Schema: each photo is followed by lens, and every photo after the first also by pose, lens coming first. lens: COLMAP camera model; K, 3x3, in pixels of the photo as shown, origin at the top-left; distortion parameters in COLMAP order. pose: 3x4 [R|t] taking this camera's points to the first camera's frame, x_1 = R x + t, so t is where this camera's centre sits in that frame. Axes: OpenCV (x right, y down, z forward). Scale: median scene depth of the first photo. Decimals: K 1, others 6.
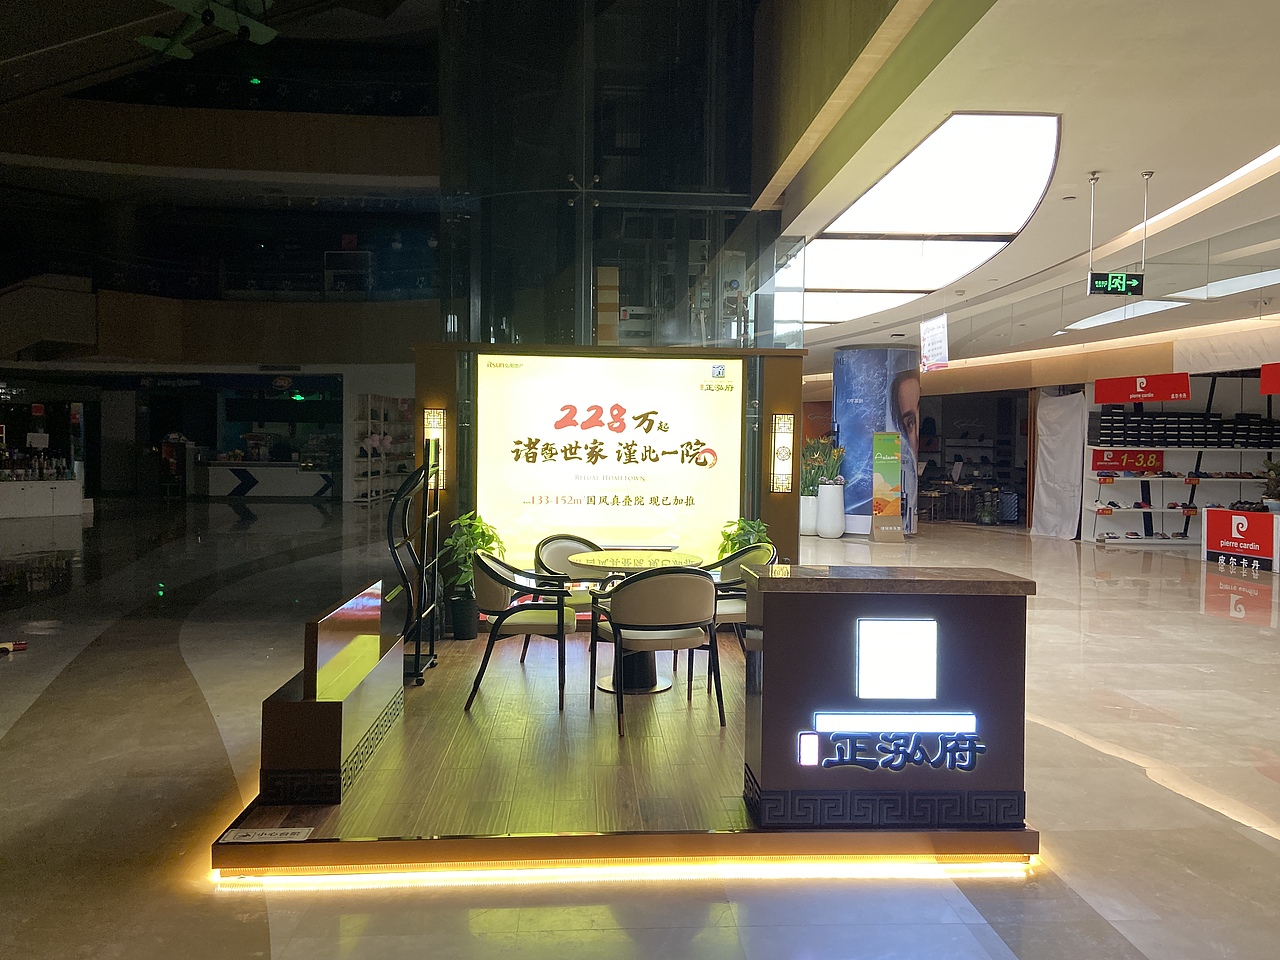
lens RADIAL K [[955.2, 0, 638.8], [0, 955.2, 472.9], [0, 0, 1]] dist [0.072272, -0.069168]
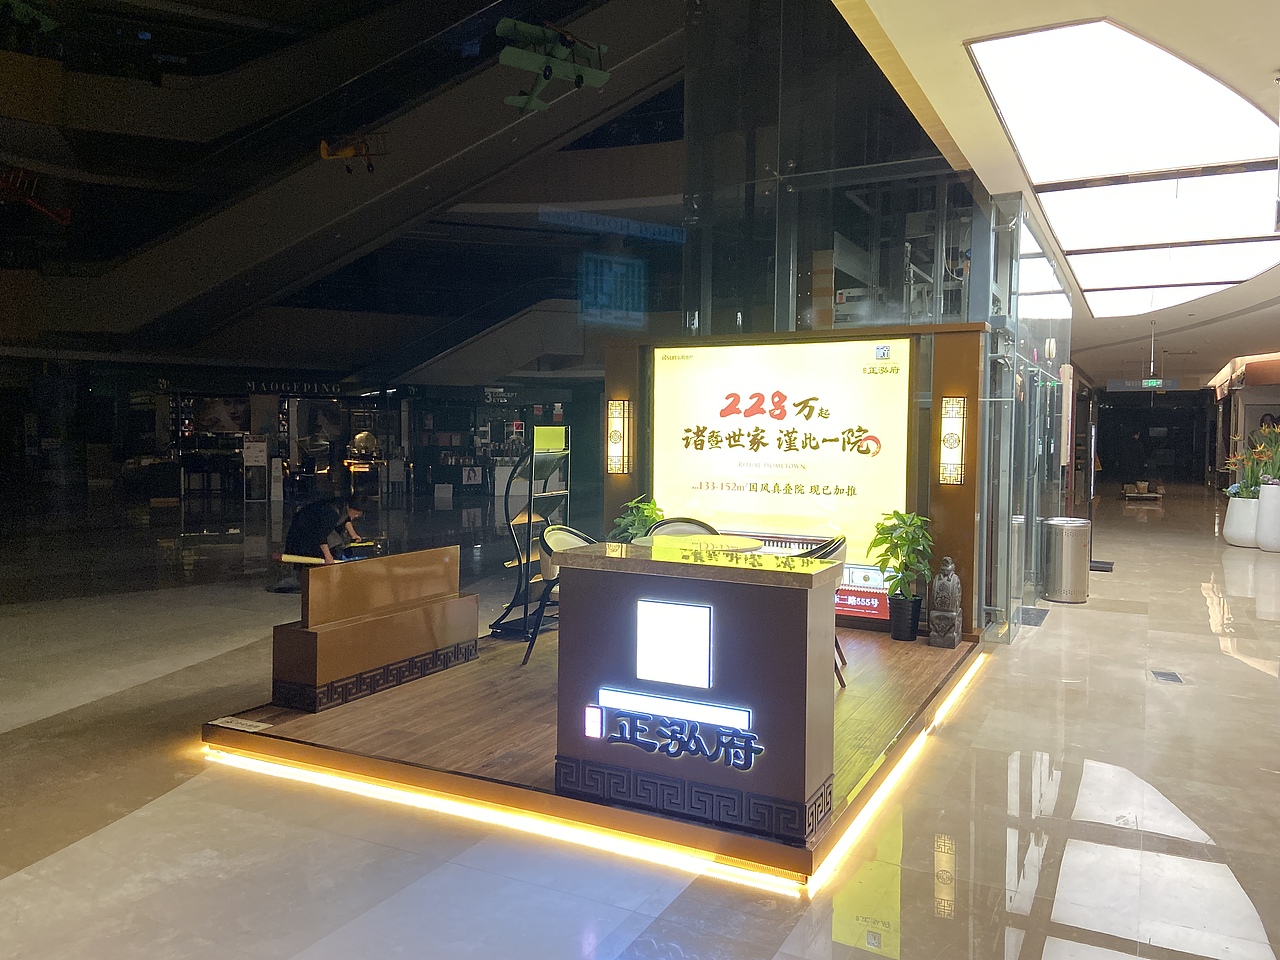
lens RADIAL K [[955.2, 0, 635.7], [0, 955.2, 474.7], [0, 0, 1]] dist [0.072272, -0.069168]
pose [[0.857313, 0.017645, -0.514492, 0.363089], [-0.014159, 0.999843, 0.010696, 0.006179], [0.514600, -0.001885, 0.857428, 0.072557]]
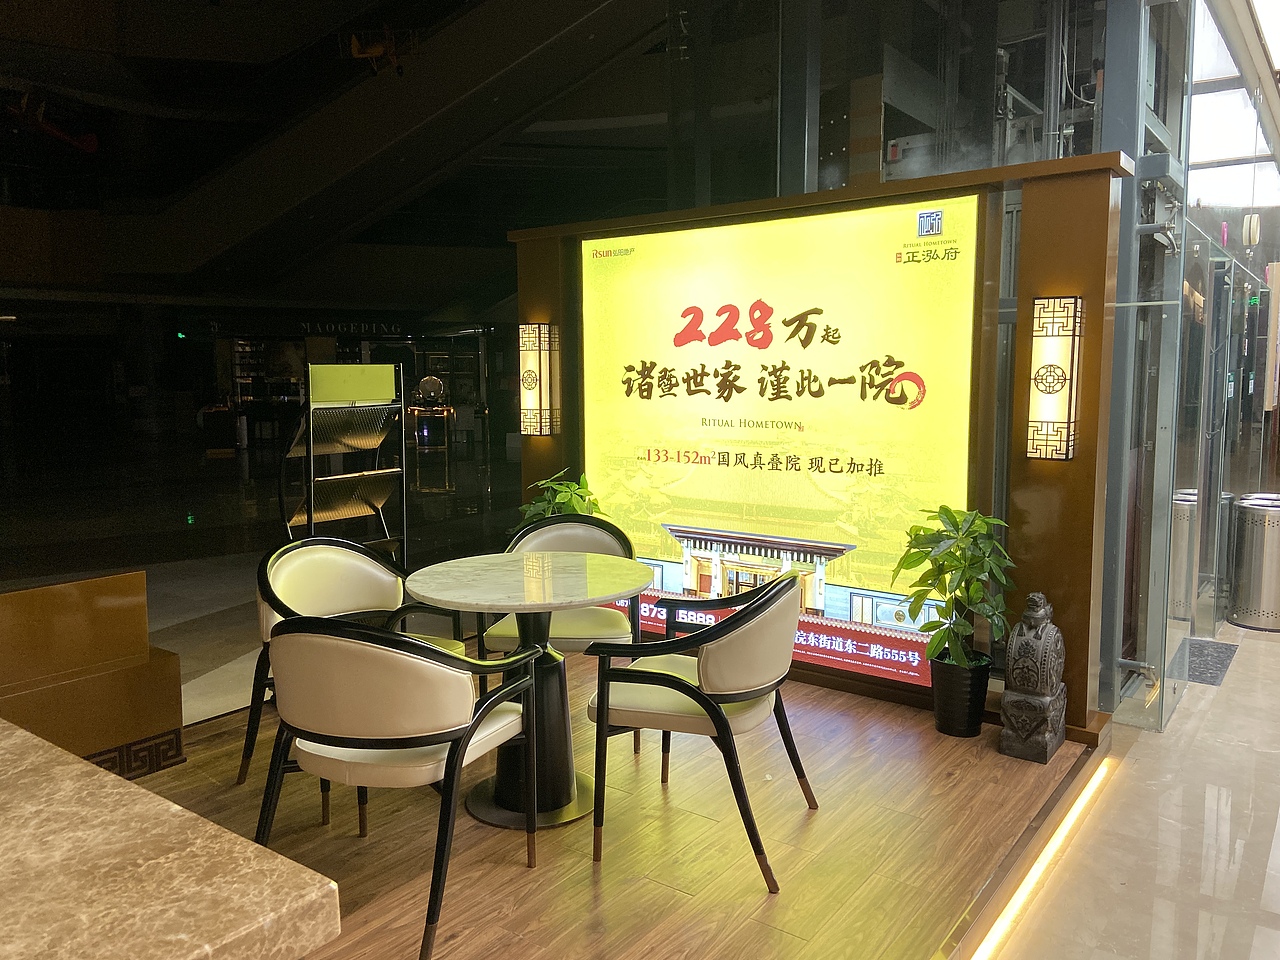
lens RADIAL K [[955.2, 0, 637.3], [0, 955.2, 473.1], [0, 0, 1]] dist [0.072272, -0.069168]
pose [[0.768870, 0.049516, -0.637485, 0.306357], [-0.004013, 0.997351, 0.072629, -0.007448], [0.639392, -0.053284, 0.767032, 0.485477]]
